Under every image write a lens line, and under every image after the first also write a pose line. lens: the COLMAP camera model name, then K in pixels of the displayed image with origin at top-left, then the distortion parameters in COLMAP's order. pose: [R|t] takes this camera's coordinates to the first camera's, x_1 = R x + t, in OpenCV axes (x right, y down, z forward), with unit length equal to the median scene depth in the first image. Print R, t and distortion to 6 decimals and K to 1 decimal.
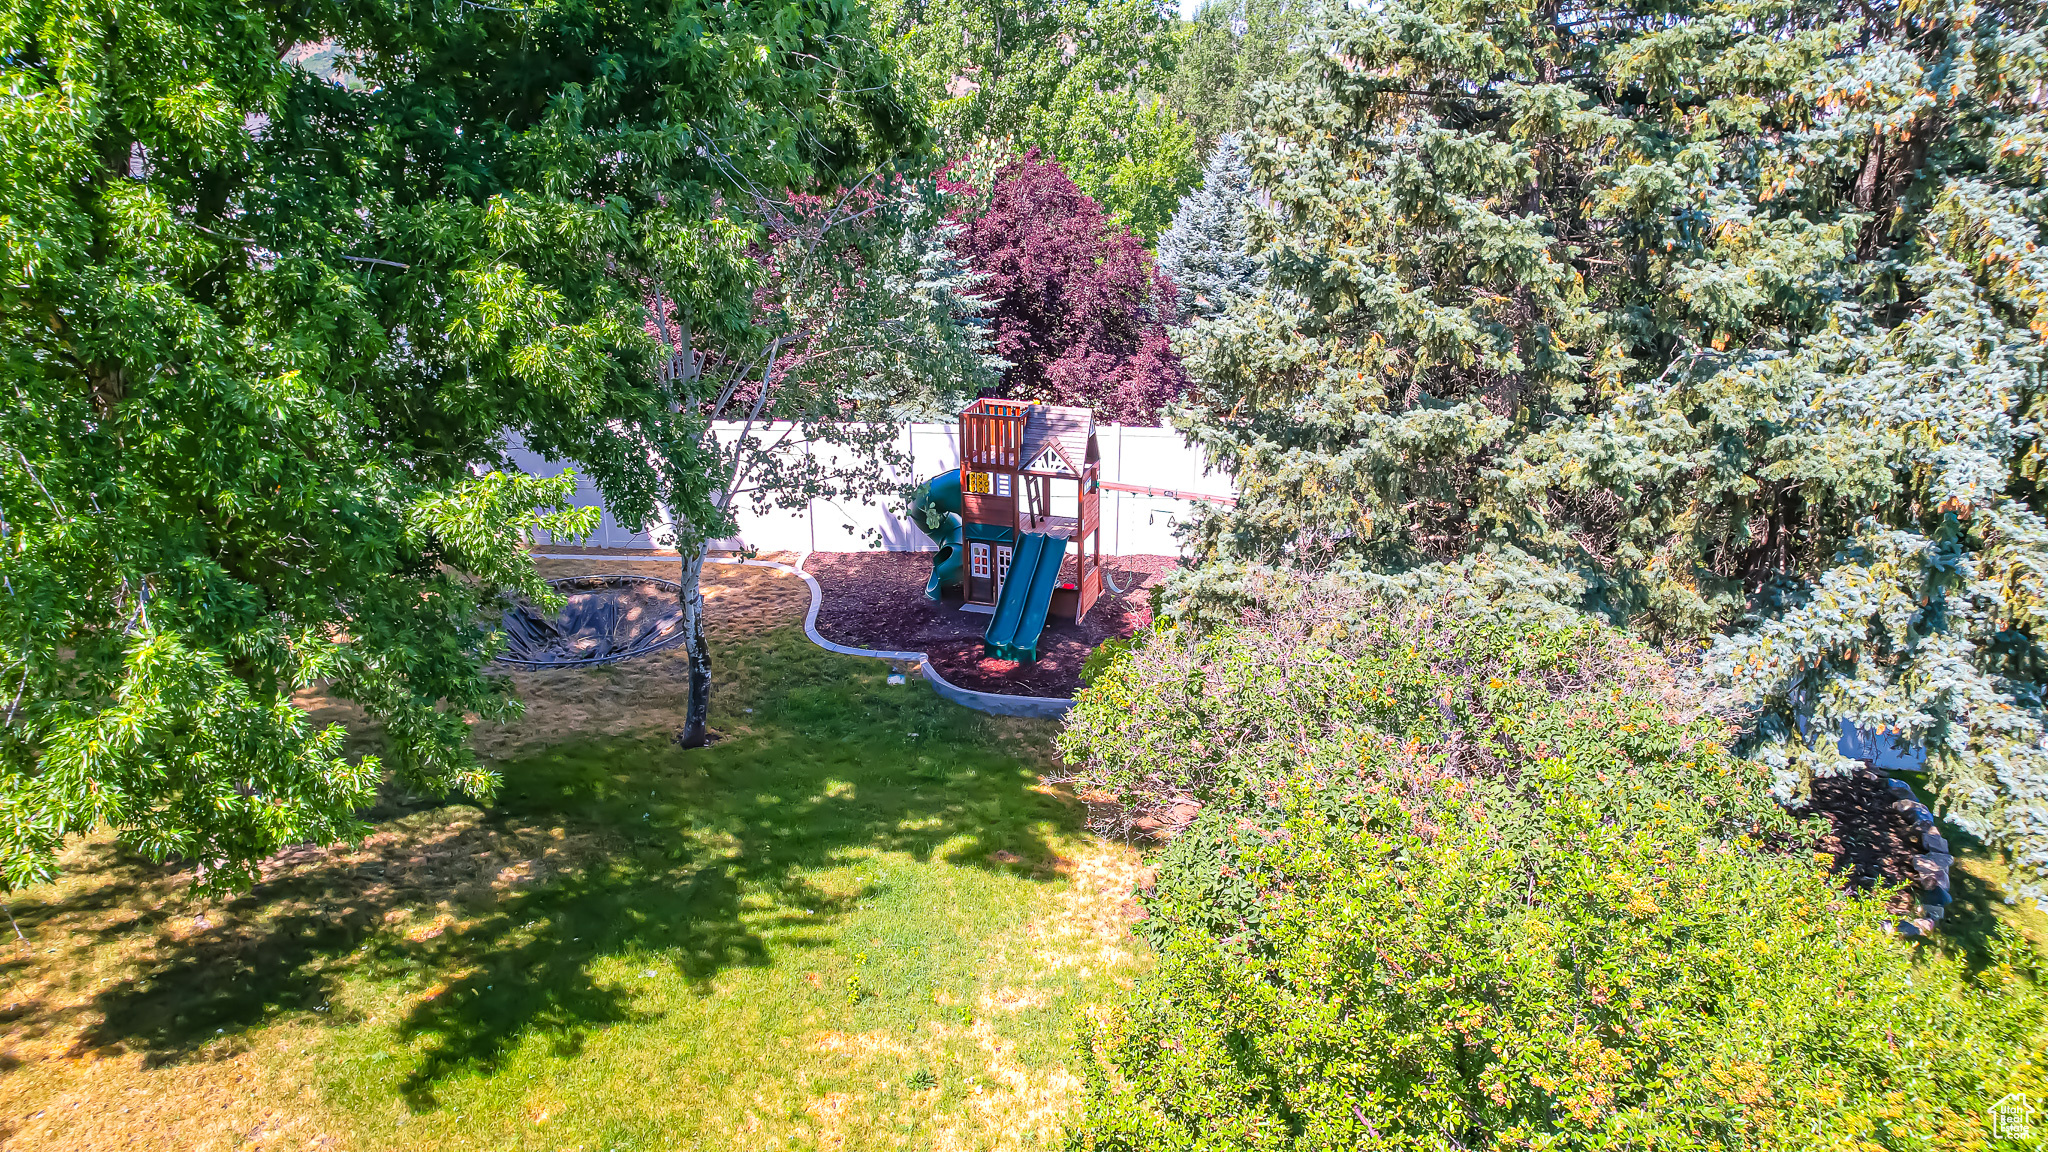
lens RADIAL K [[1313.7, 0, 1082.3], [0, 1313.7, 589.1], [0, 0, 1]] dist [-0.069947, 0.056285]
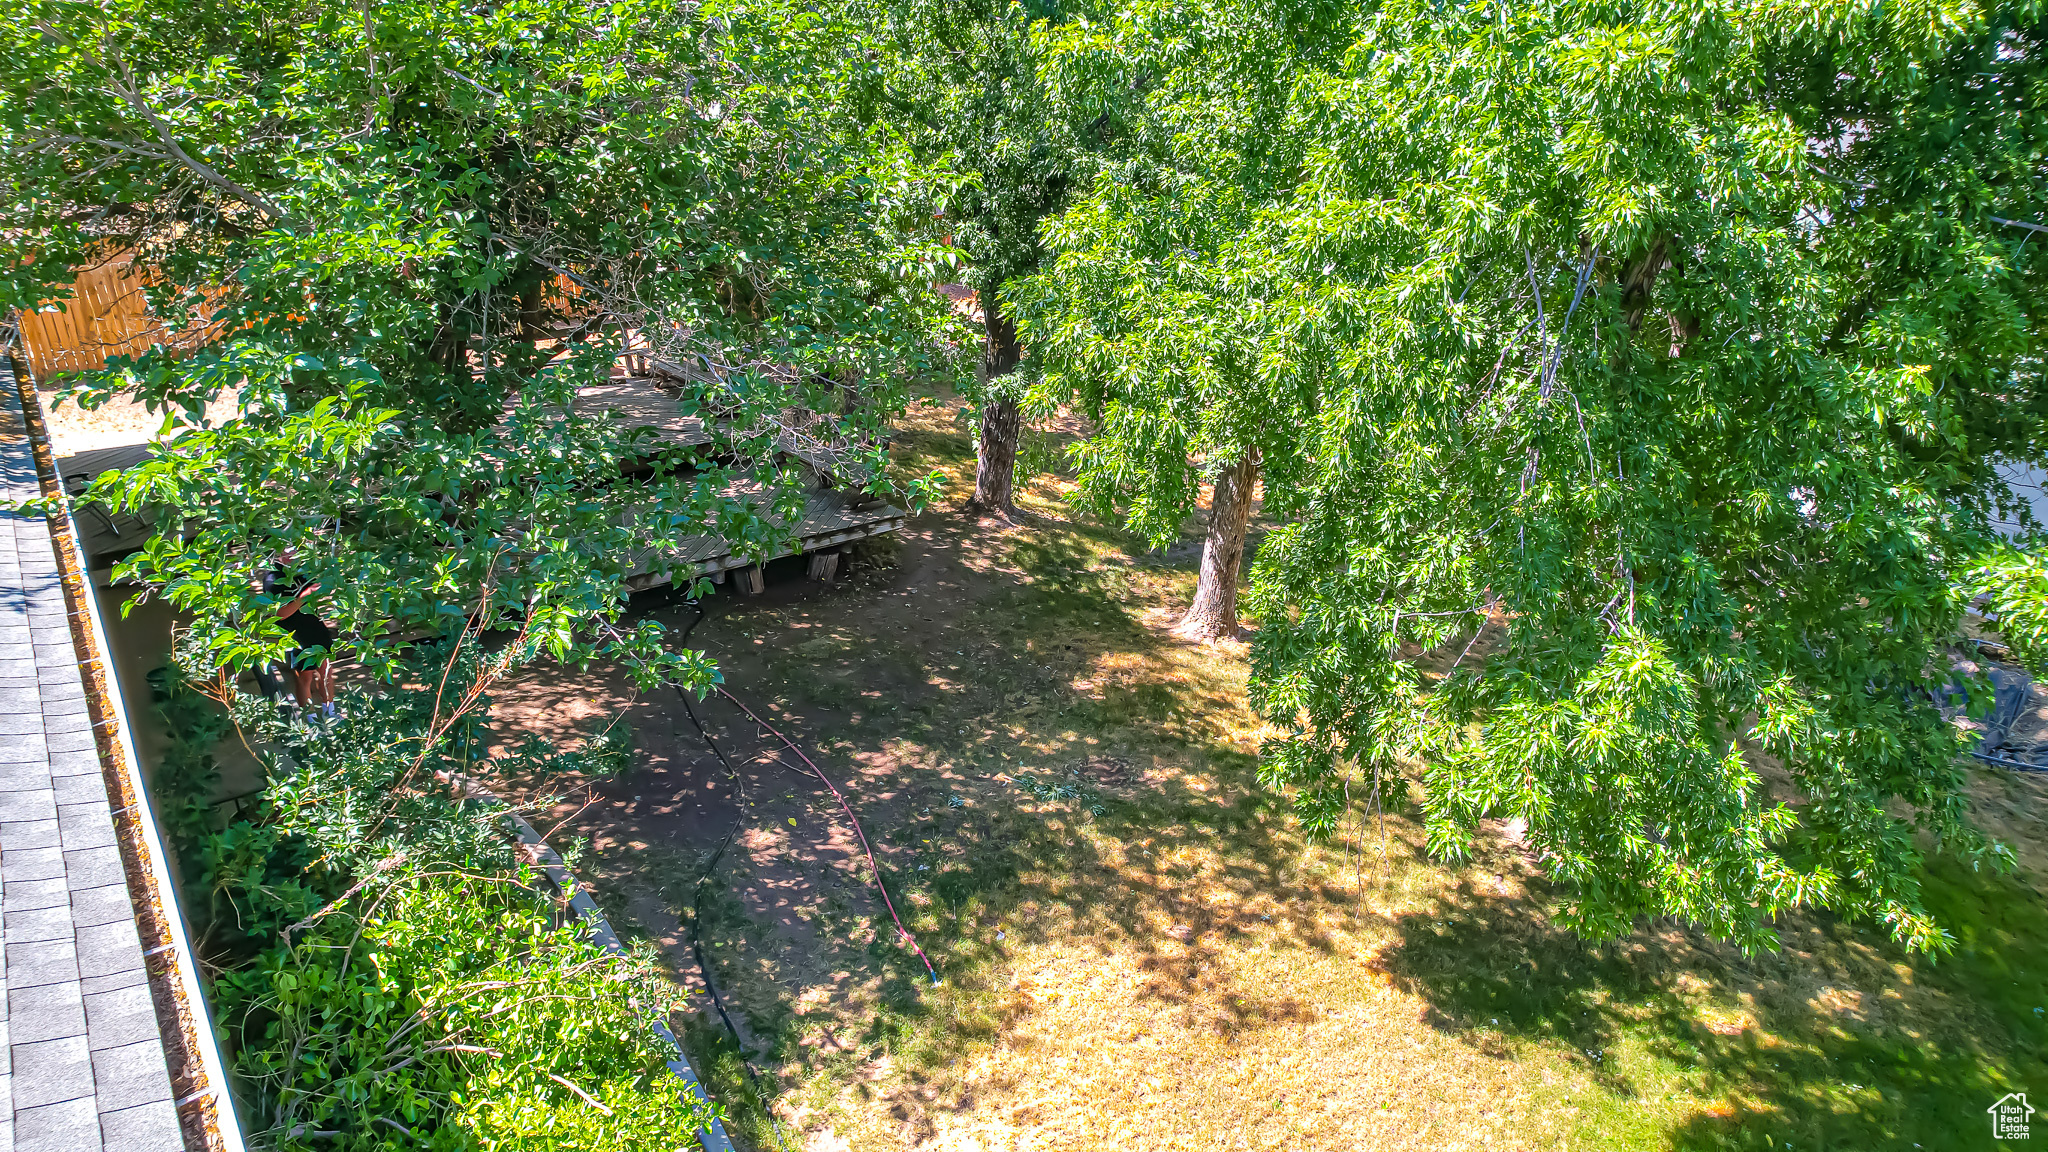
lens RADIAL K [[1313.7, 0, 1028.4], [0, 1313.7, 572.1], [0, 0, 1]] dist [-0.069947, 0.056285]
pose [[0.561043, 0.302371, -0.770586, -0.231613], [-0.279885, 0.945366, 0.167177, -0.027612], [0.779035, 0.121882, 0.615020, 0.115531]]
